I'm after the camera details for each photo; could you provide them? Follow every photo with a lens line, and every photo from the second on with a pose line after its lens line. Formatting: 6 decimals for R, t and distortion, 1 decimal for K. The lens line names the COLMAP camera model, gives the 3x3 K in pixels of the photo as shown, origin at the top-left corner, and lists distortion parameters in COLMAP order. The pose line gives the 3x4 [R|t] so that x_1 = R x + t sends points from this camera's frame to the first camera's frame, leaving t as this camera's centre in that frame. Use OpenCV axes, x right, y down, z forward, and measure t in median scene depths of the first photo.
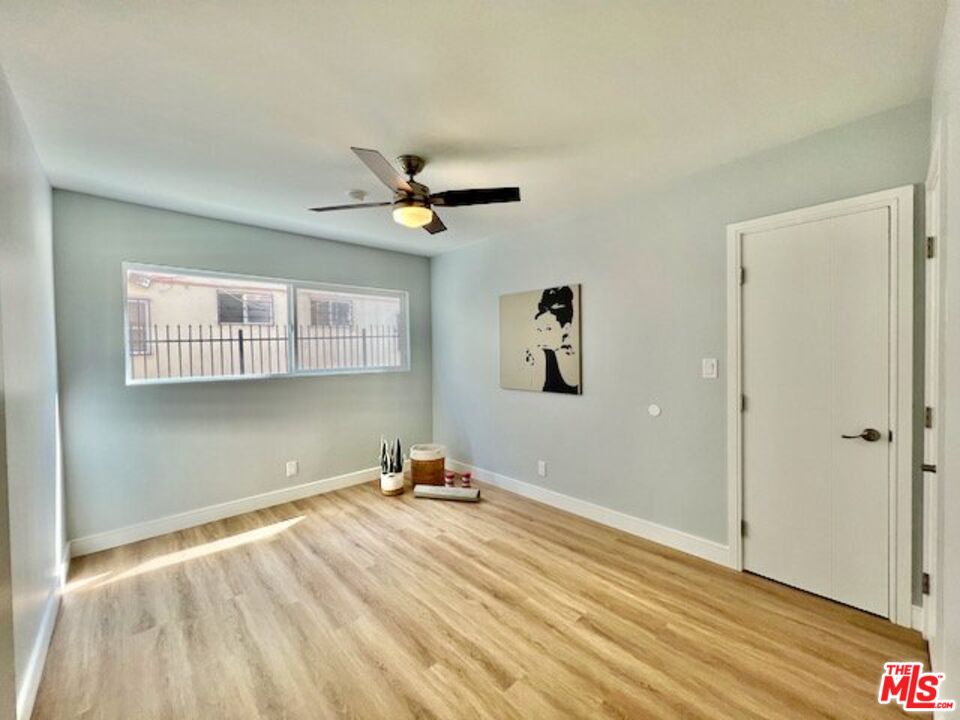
lens RADIAL K [[385.5, 0, 478.2], [0, 385.5, 357.5], [0, 0, 1]] dist [0.000943, 0.000026]
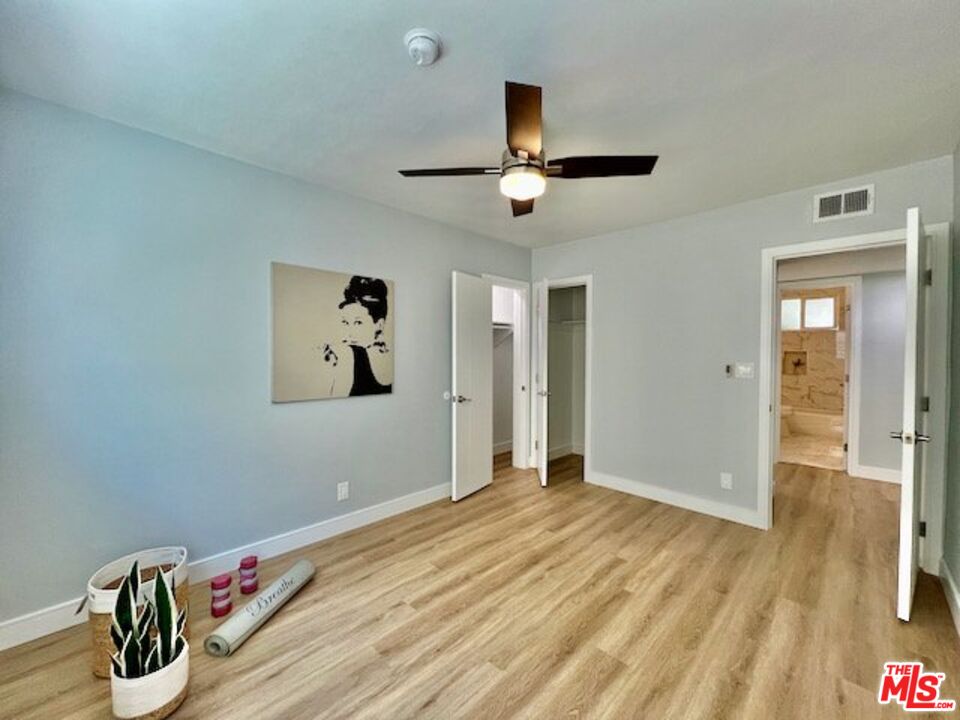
lens RADIAL K [[385.5, 0, 478.2], [0, 385.5, 357.5], [0, 0, 1]] dist [0.000943, 0.000026]
pose [[-0.041558, 0.001488, 0.999135, -0.729265], [0.012950, 0.999916, -0.000950, 0.008866], [-0.999052, 0.012899, -0.041574, 0.814046]]
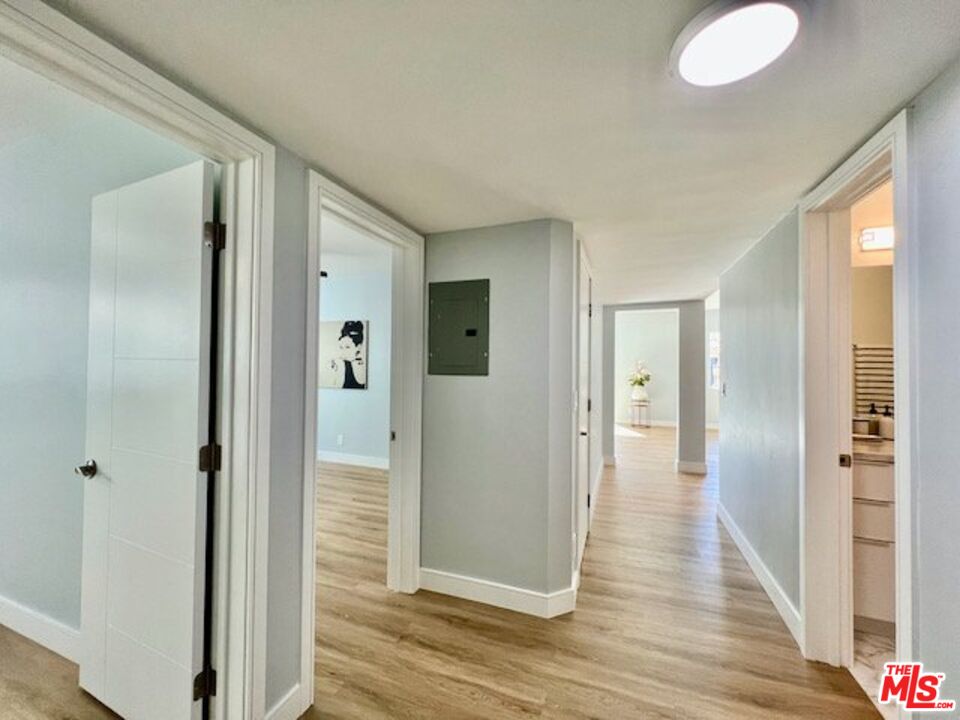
lens RADIAL K [[385.5, 0, 478.2], [0, 385.5, 357.5], [0, 0, 1]] dist [0.000943, 0.000026]
pose [[0.895585, 0.030783, 0.443825, -0.033241], [-0.018341, 0.999310, -0.032300, 0.007158], [-0.444513, 0.020787, 0.895531, -0.639085]]
